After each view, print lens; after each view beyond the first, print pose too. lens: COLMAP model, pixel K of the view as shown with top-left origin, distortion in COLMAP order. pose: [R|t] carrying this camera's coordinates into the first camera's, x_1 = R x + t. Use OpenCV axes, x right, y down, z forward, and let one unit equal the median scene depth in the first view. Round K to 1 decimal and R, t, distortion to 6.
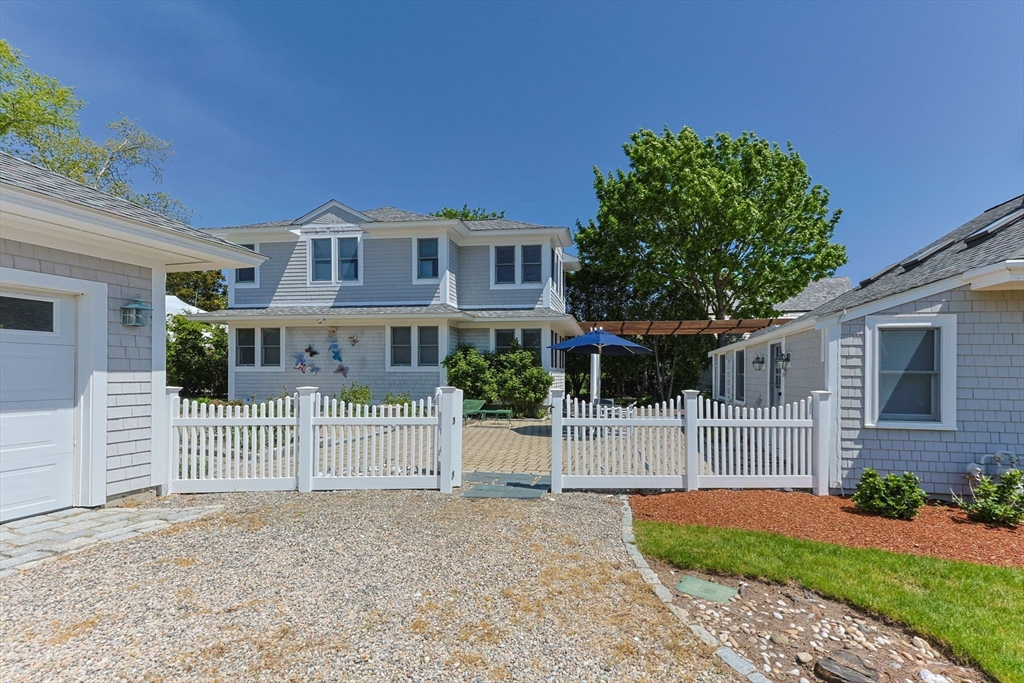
lens RADIAL K [[446.6, 0, 538.3], [0, 446.6, 380.9], [0, 0, 1]] dist [0.013736, -0.000563]
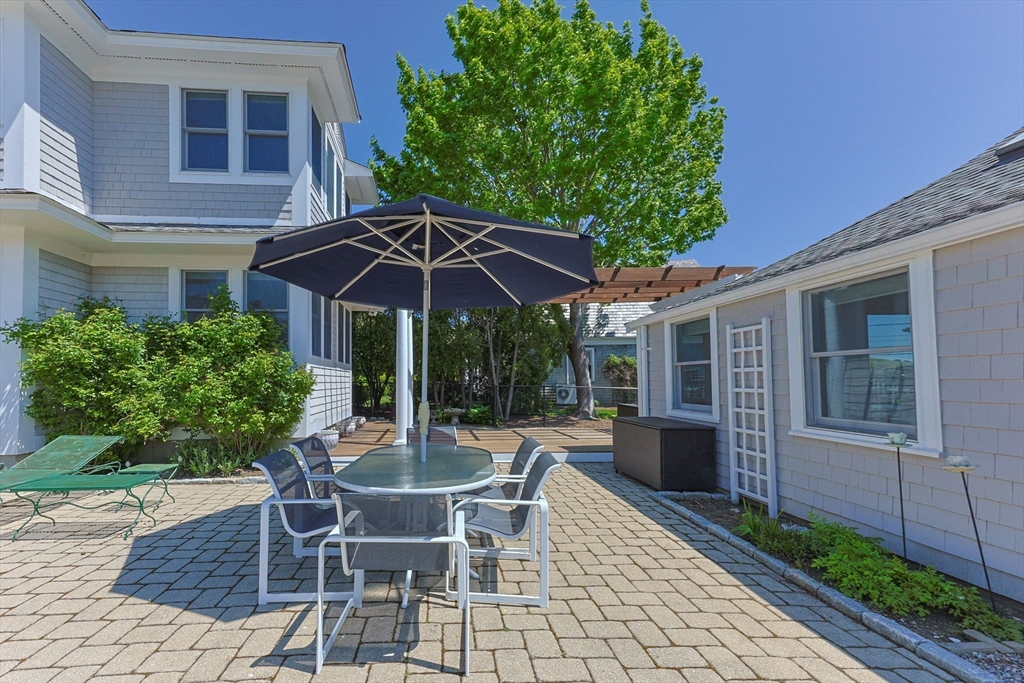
lens RADIAL K [[446.6, 0, 456.6], [0, 446.6, 365.9], [0, 0, 1]] dist [0.013736, -0.000563]
pose [[0.968094, -0.004307, 0.250549, 0.060236], [0.016112, 0.998853, -0.045085, 0.004891], [-0.250067, 0.047684, 0.967054, 0.525304]]
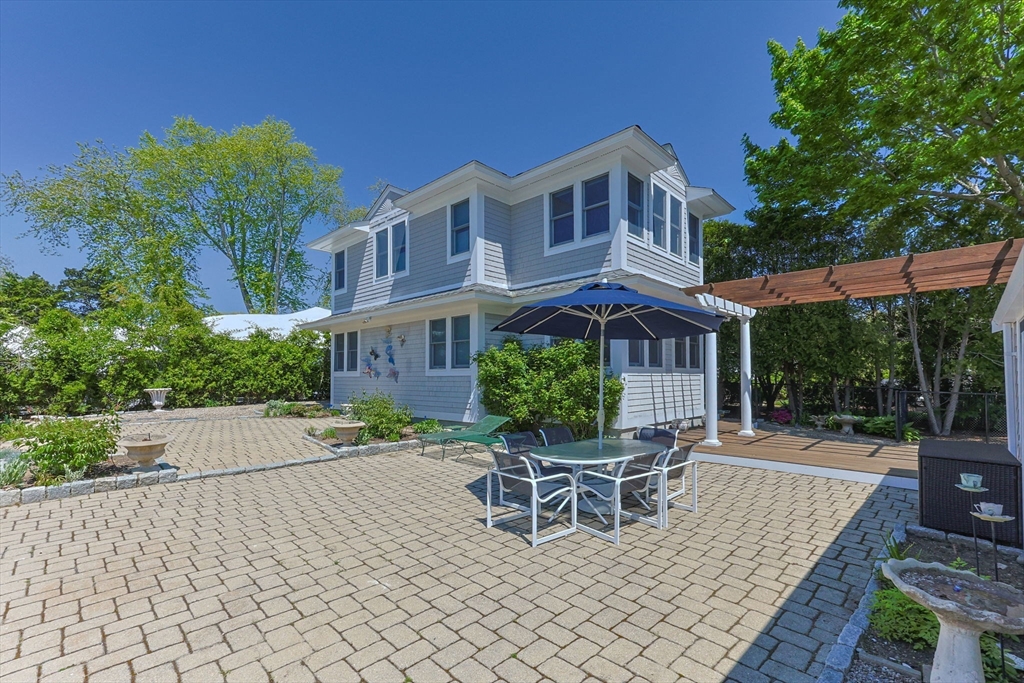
lens RADIAL K [[436.3, 0, 514.3], [0, 436.3, 369.7], [0, 0, 1]] dist [0.006827, 0.000344]
pose [[0.840759, -0.017182, -0.541137, 0.229084], [0.000500, 0.999520, -0.030961, -0.007983], [0.541409, 0.025760, 0.840364, 0.428611]]
